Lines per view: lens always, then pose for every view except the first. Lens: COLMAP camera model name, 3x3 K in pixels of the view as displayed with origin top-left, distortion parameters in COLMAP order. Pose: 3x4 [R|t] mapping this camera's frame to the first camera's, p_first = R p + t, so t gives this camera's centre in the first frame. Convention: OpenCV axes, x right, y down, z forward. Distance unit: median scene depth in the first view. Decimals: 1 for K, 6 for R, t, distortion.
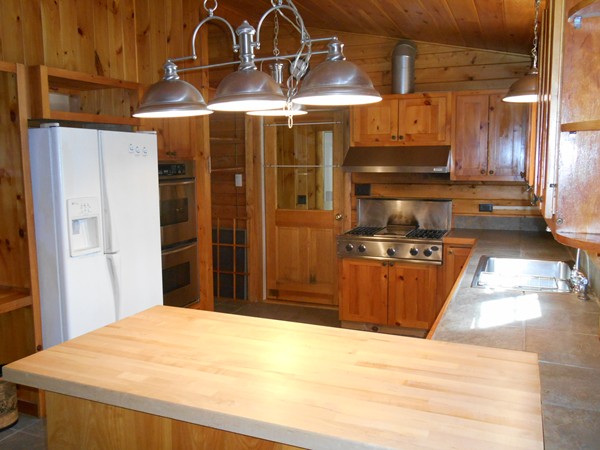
lens RADIAL K [[532.9, 0, 299.9], [0, 532.9, 225.0], [0, 0, 1]] dist [-0.036744, 0.033514]
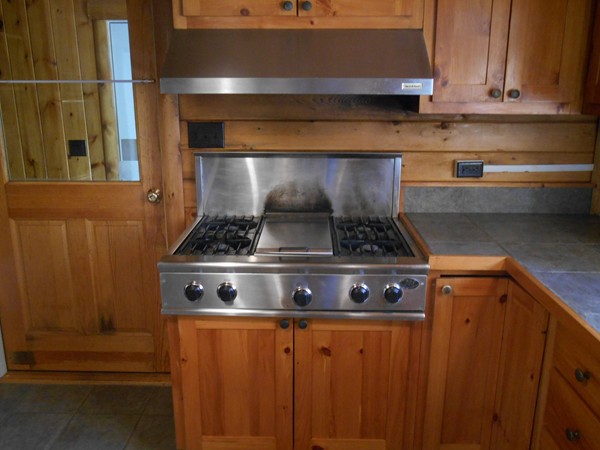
lens RADIAL K [[532.9, 0, 302.8], [0, 532.9, 221.8], [0, 0, 1]] dist [-0.036744, 0.033514]
pose [[0.932981, -0.080742, 0.350752, 0.031943], [0.035250, 0.990326, 0.134207, -0.052946], [-0.358195, -0.112849, 0.926802, 0.568084]]
